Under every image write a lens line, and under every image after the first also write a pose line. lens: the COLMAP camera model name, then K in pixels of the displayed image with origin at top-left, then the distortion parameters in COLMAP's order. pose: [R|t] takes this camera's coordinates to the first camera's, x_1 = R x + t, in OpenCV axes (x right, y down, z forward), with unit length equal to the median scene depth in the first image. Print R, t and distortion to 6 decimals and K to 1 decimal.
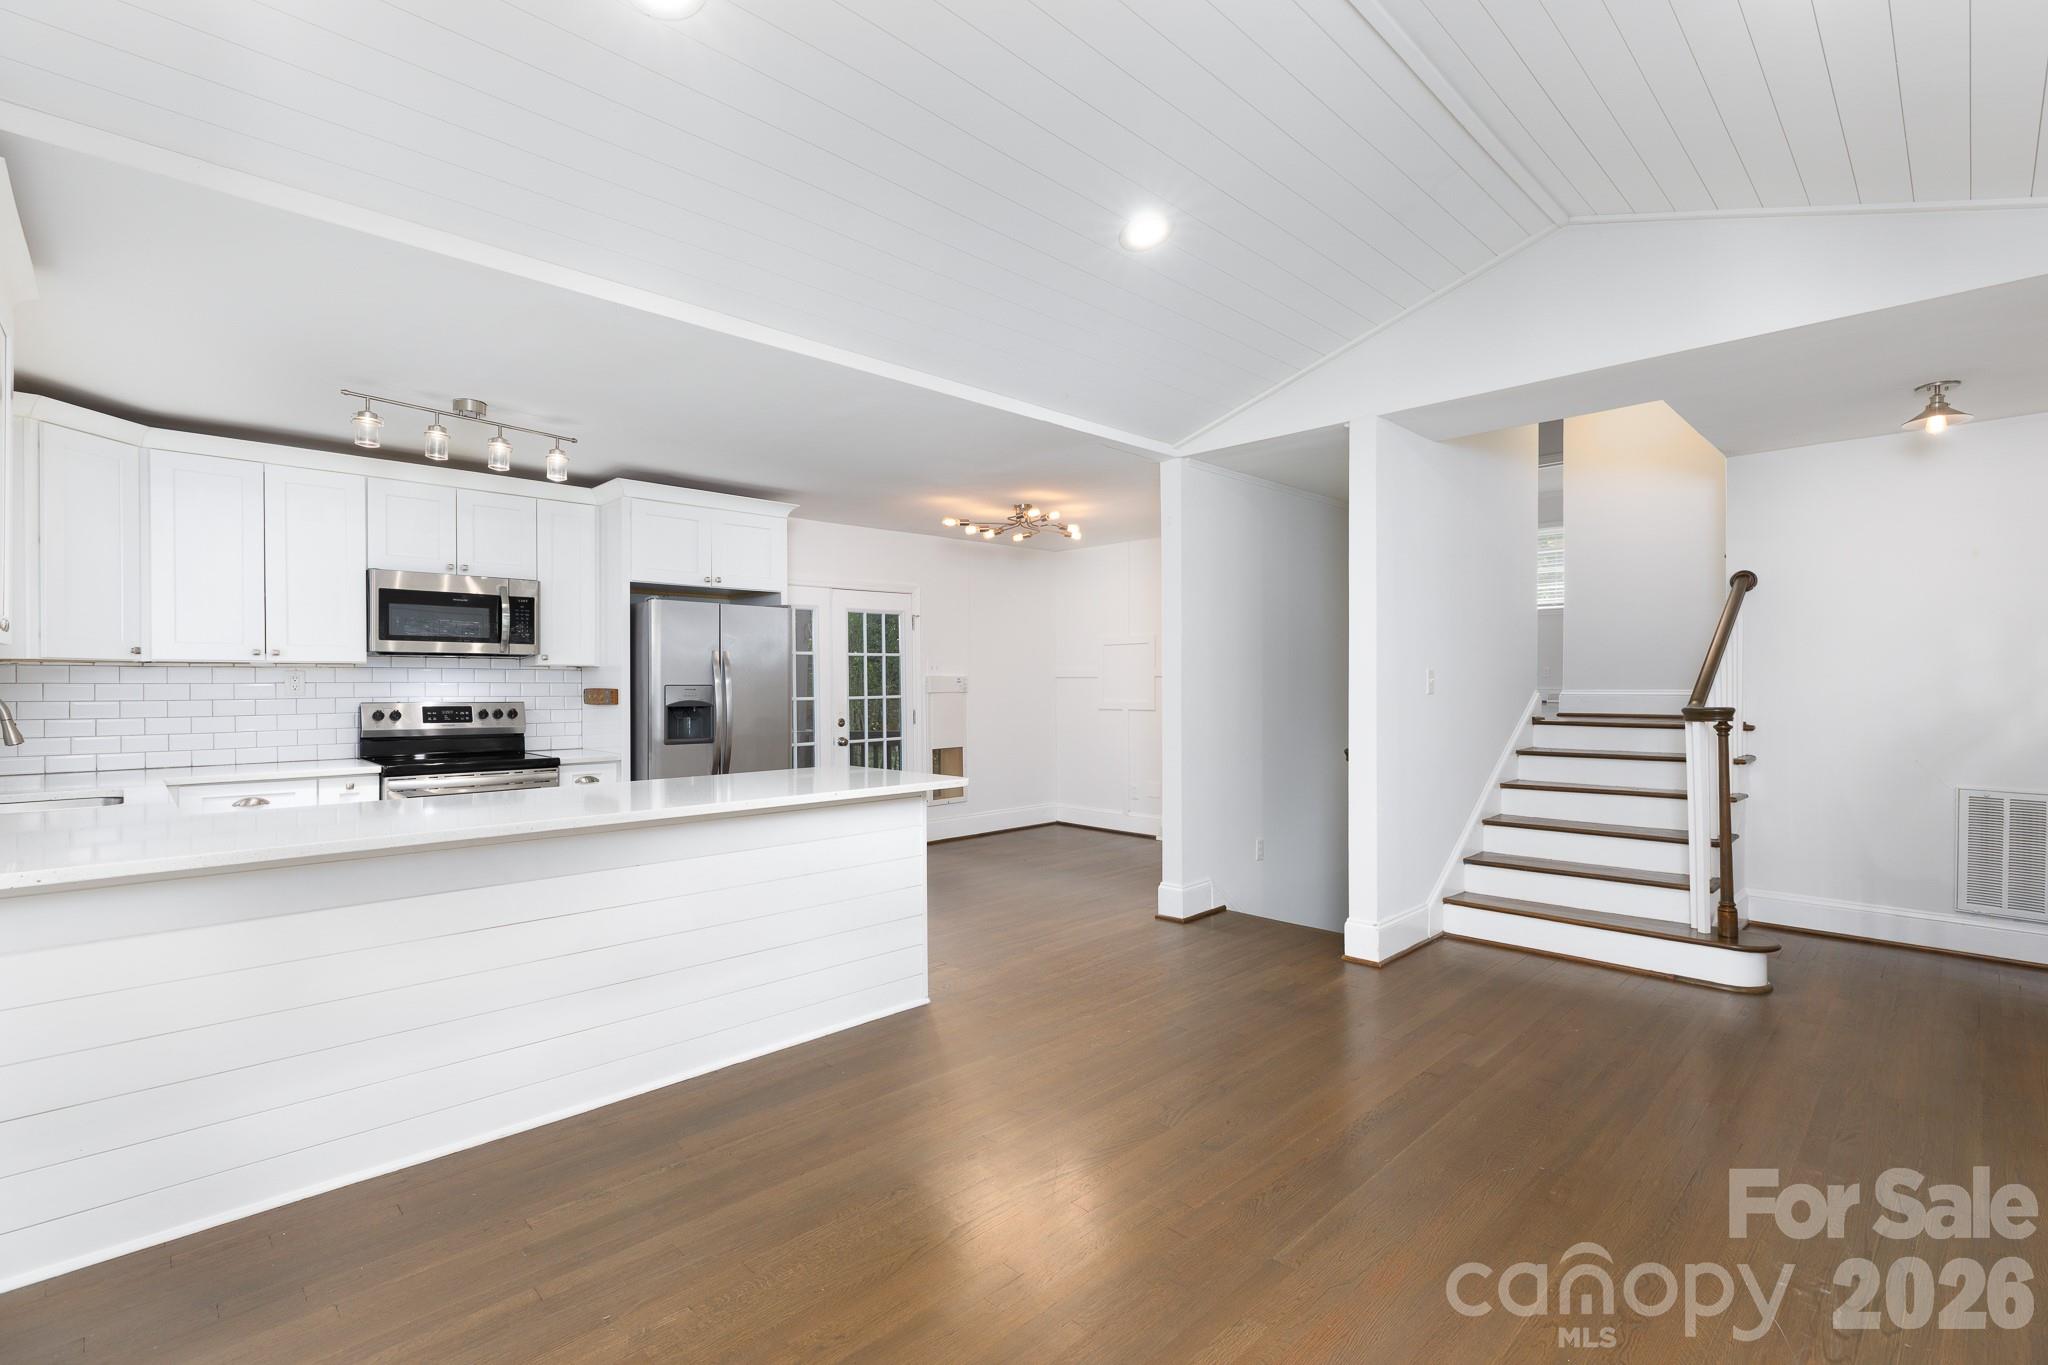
lens RADIAL K [[926.4, 0, 1022.7], [0, 926.4, 688.2], [0, 0, 1]] dist [0.009769, -0.001963]
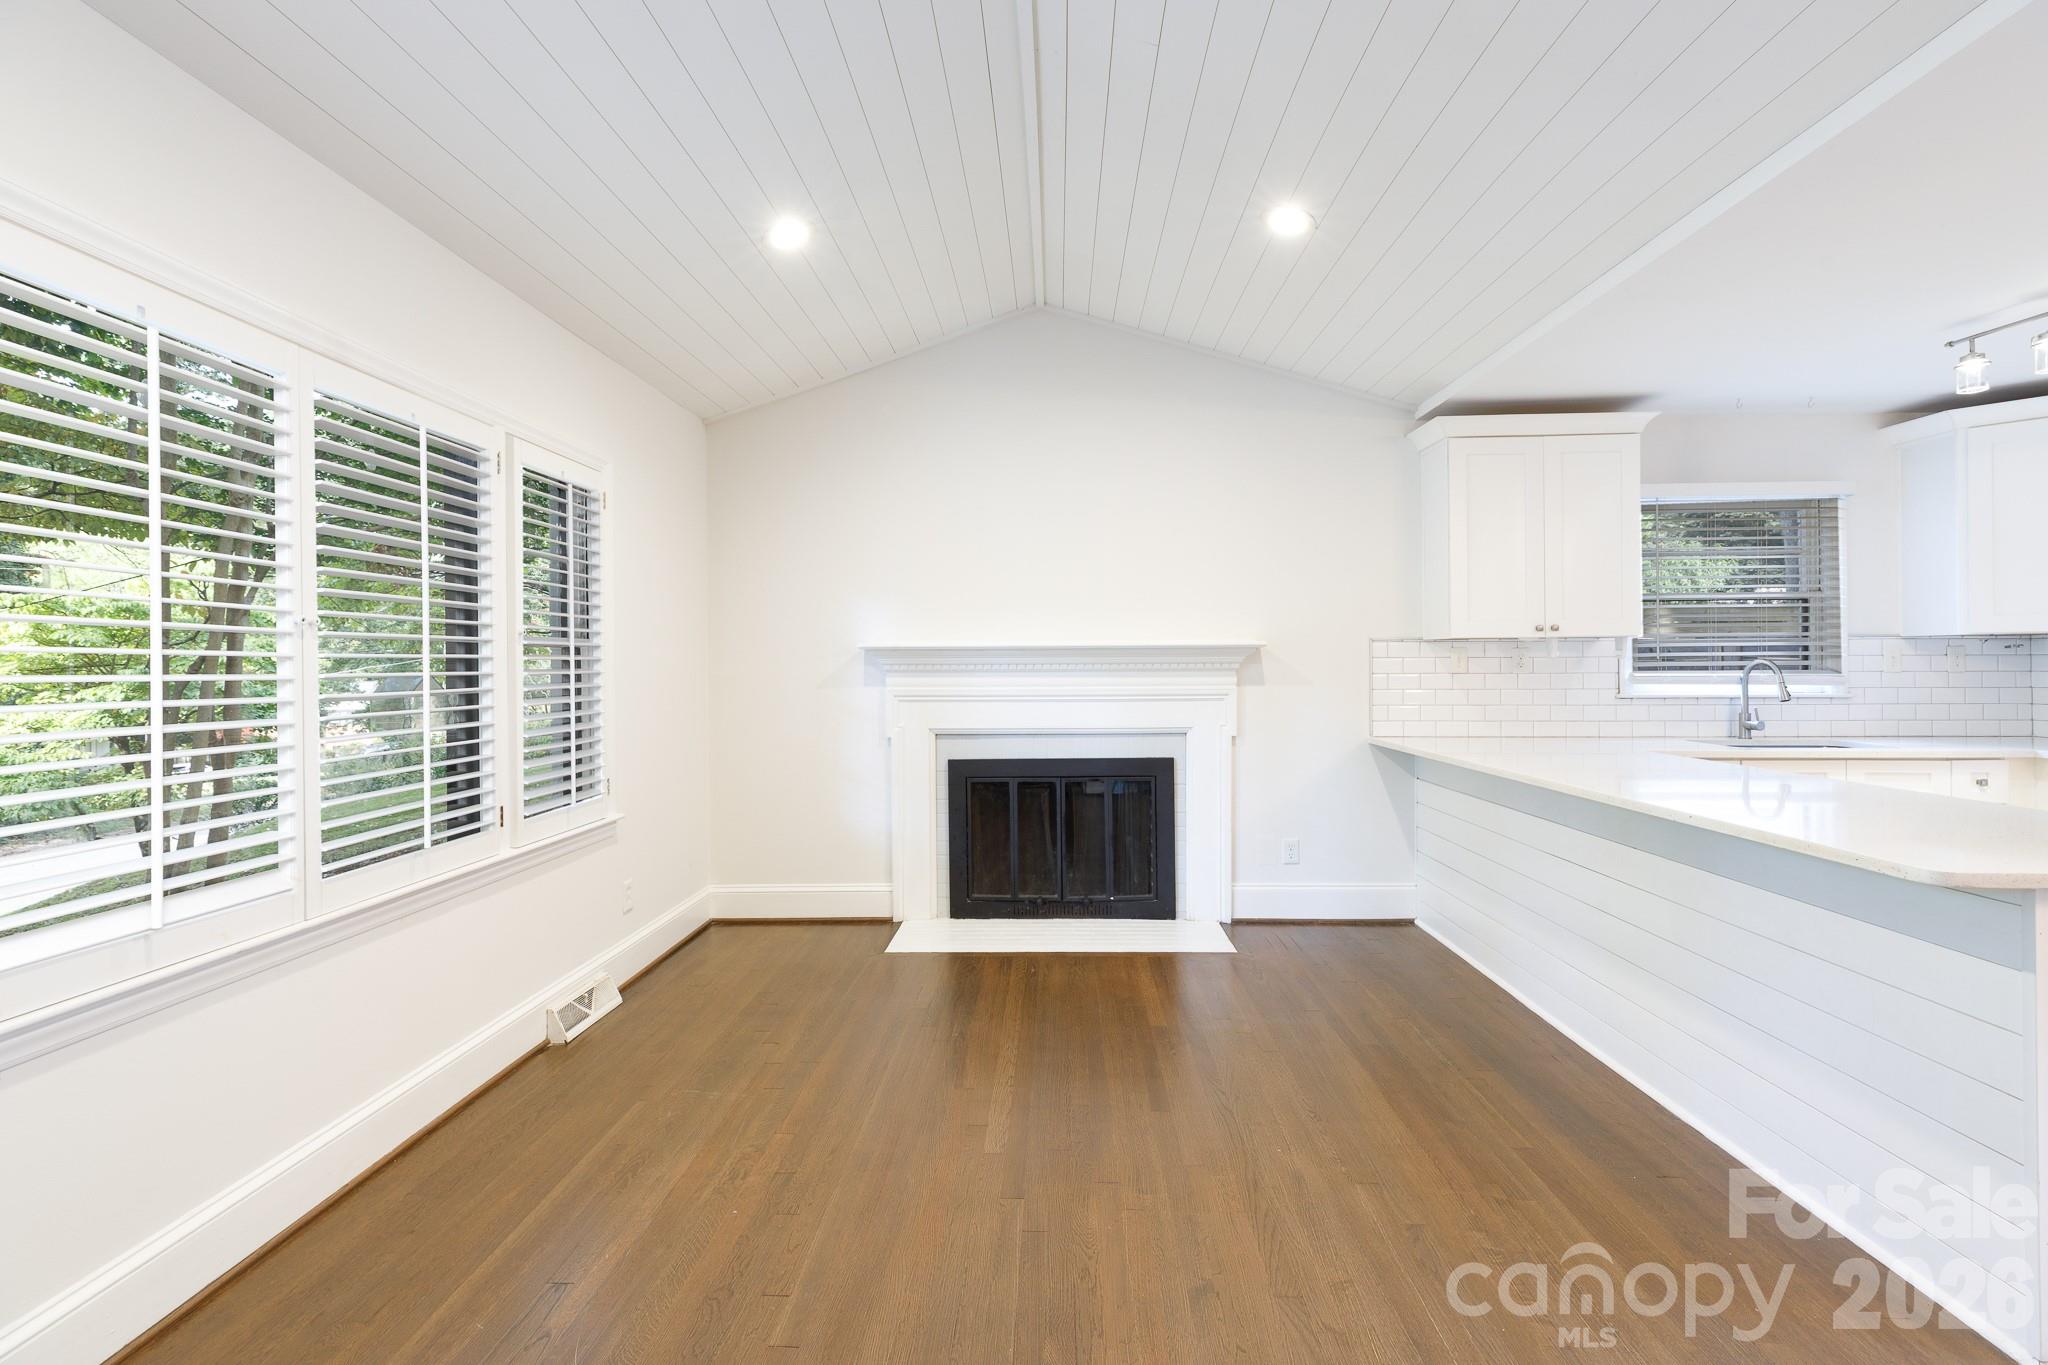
lens RADIAL K [[926.4, 0, 1036.0], [0, 926.4, 666.2], [0, 0, 1]] dist [0.009769, -0.001963]
pose [[-0.719700, 0.010083, -0.694212, 0.410120], [0.005066, 0.999944, 0.009271, -0.006603], [0.694267, 0.003155, -0.719711, 0.731709]]
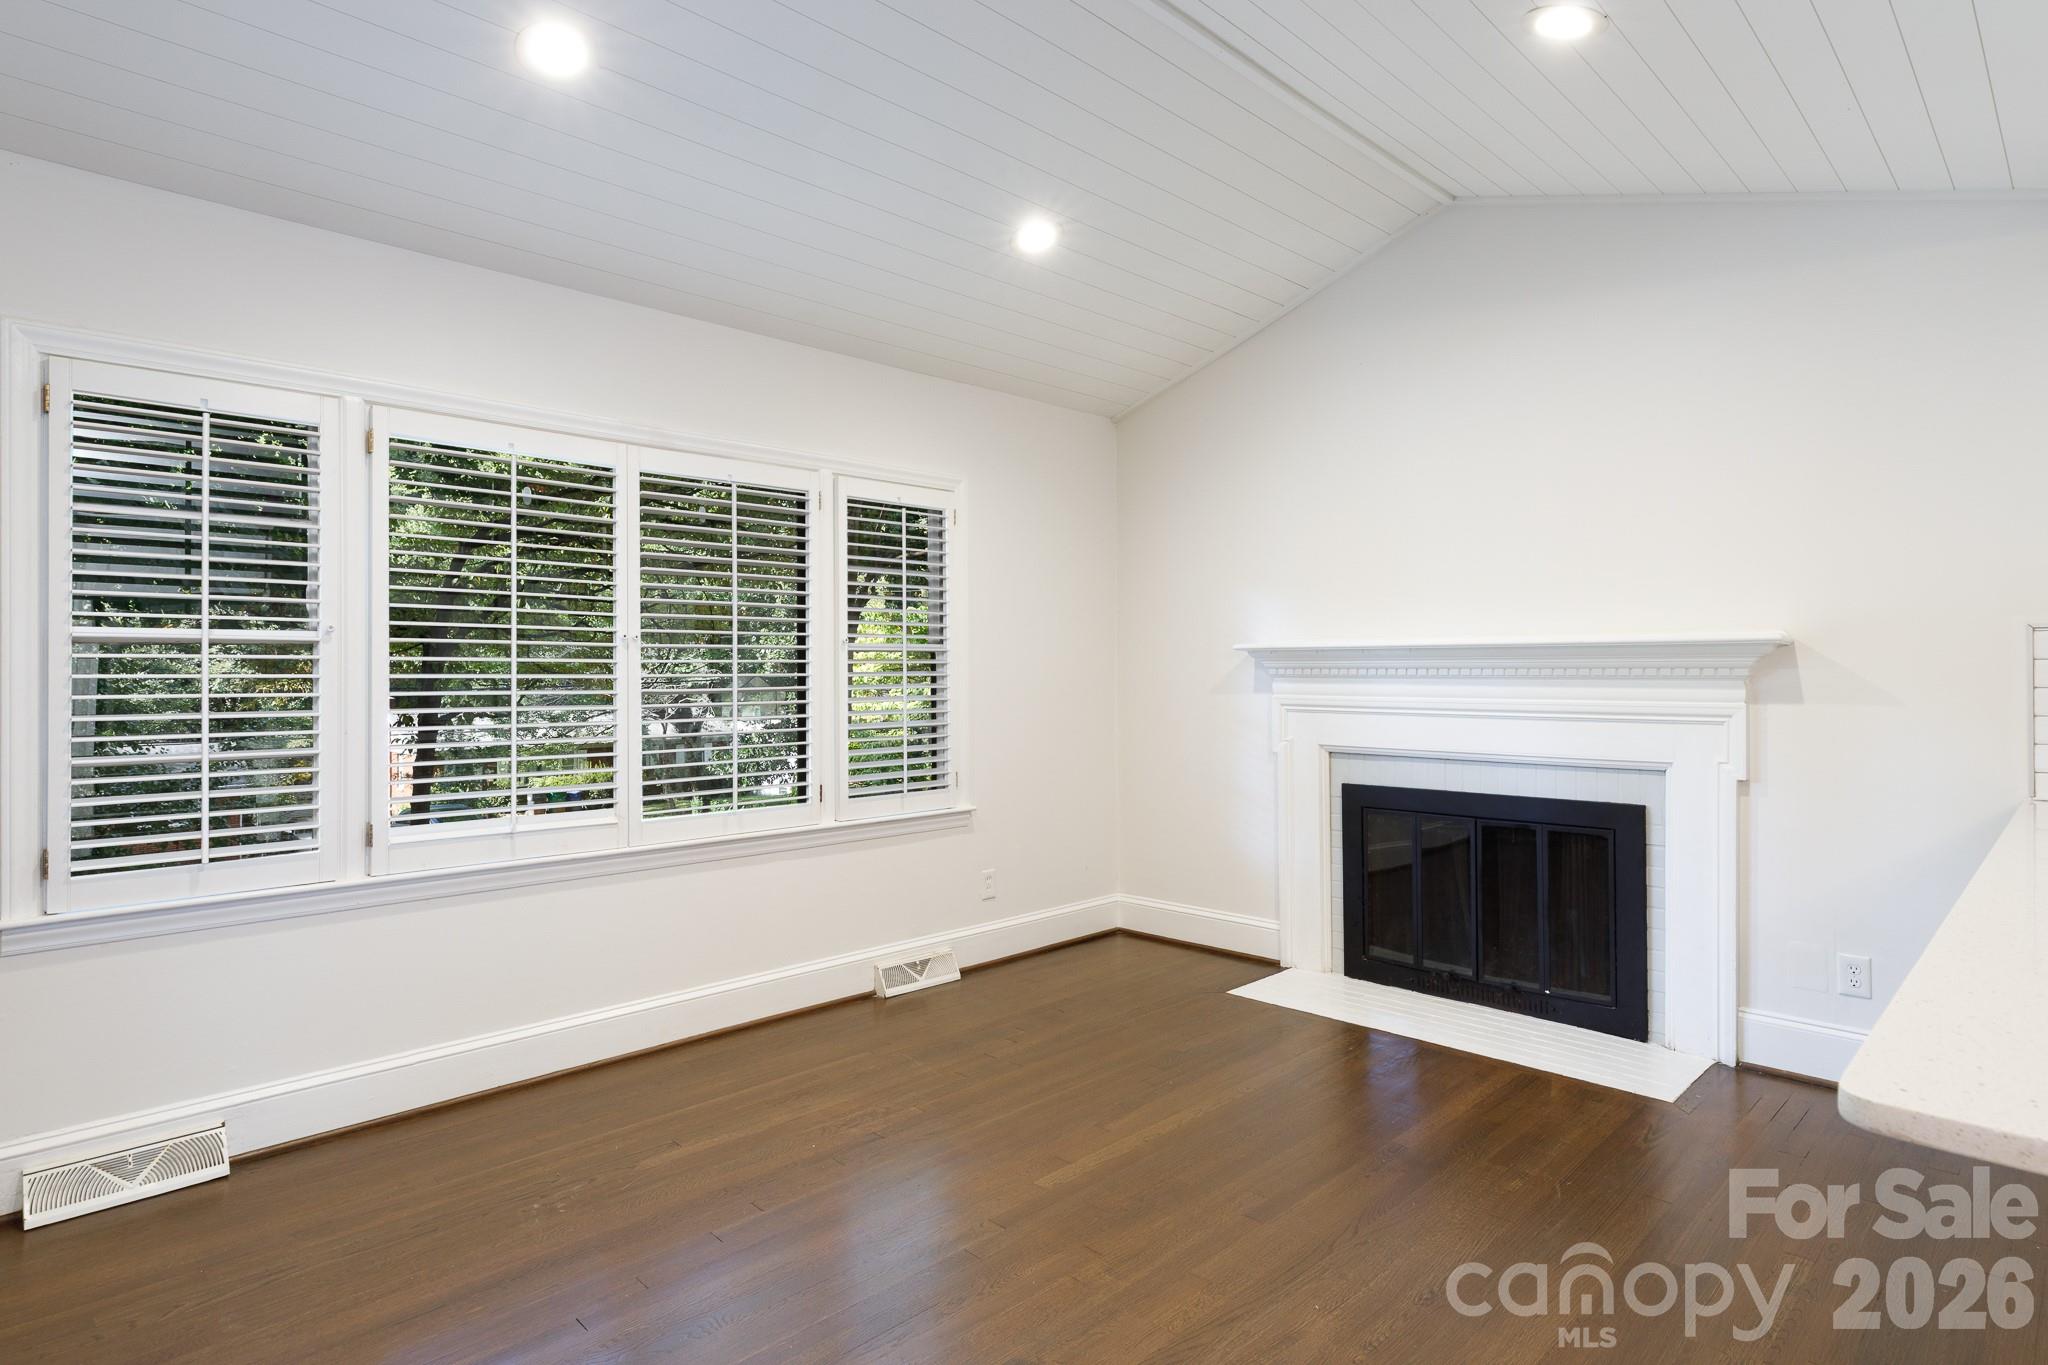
lens RADIAL K [[1101.4, 0, 1024.7], [0, 1101.4, 672.4], [0, 0, 1]] dist [0.005455, -0.000506]
pose [[-0.999979, 0.006210, -0.001742, 0.097548], [0.006195, 0.999943, 0.008667, -0.006157], [0.001796, 0.008656, -0.999961, 0.910680]]
